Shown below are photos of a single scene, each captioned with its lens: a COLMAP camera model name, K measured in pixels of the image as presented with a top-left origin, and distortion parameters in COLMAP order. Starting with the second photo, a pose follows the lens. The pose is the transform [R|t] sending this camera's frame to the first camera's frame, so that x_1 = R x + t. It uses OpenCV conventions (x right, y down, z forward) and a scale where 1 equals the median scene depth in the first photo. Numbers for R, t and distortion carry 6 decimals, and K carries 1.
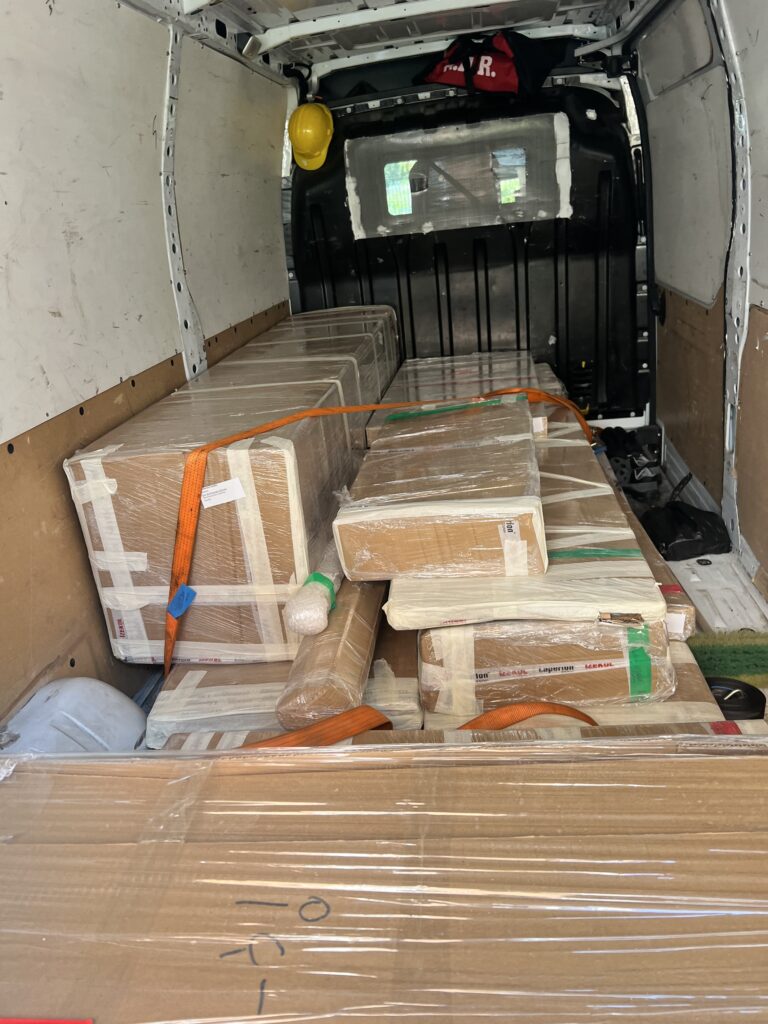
lens RADIAL K [[768.8, 0, 381.1], [0, 768.8, 504.8], [0, 0, 1]] dist [0.068044, -0.059977]
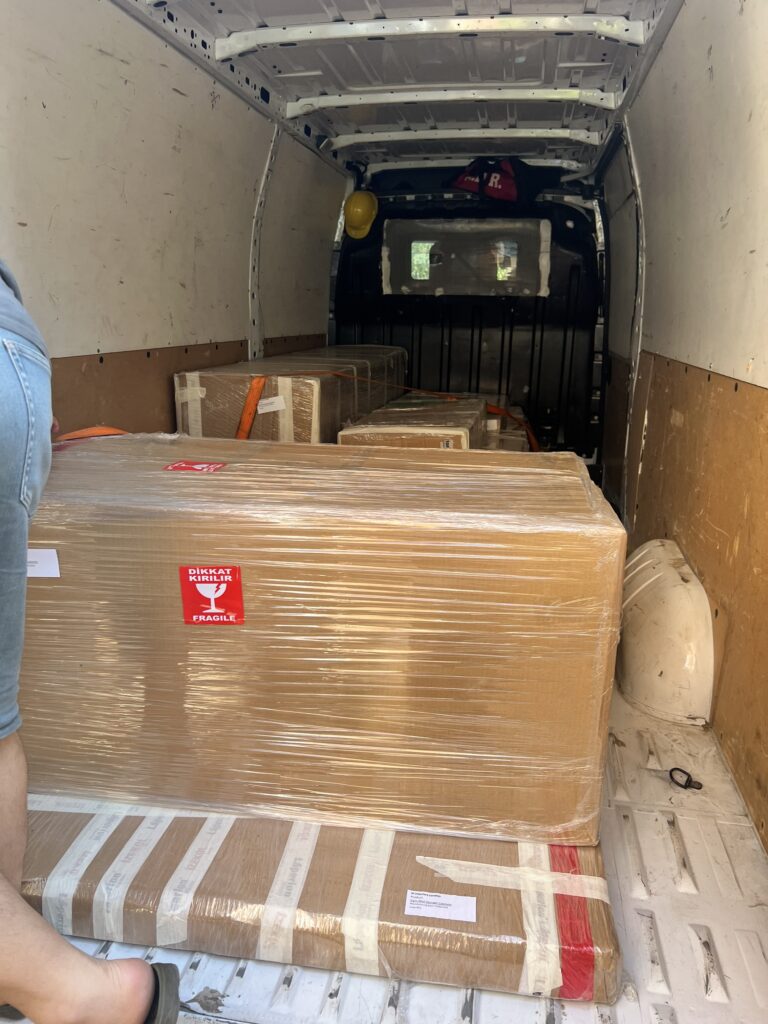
lens RADIAL K [[768.8, 0, 384.7], [0, 768.8, 515.5], [0, 0, 1]] dist [0.068044, -0.059977]
pose [[0.991576, 0.128614, -0.015369, 0.039325], [-0.129516, 0.986132, -0.103774, 0.173701], [0.001809, 0.104890, 0.994482, -0.276481]]
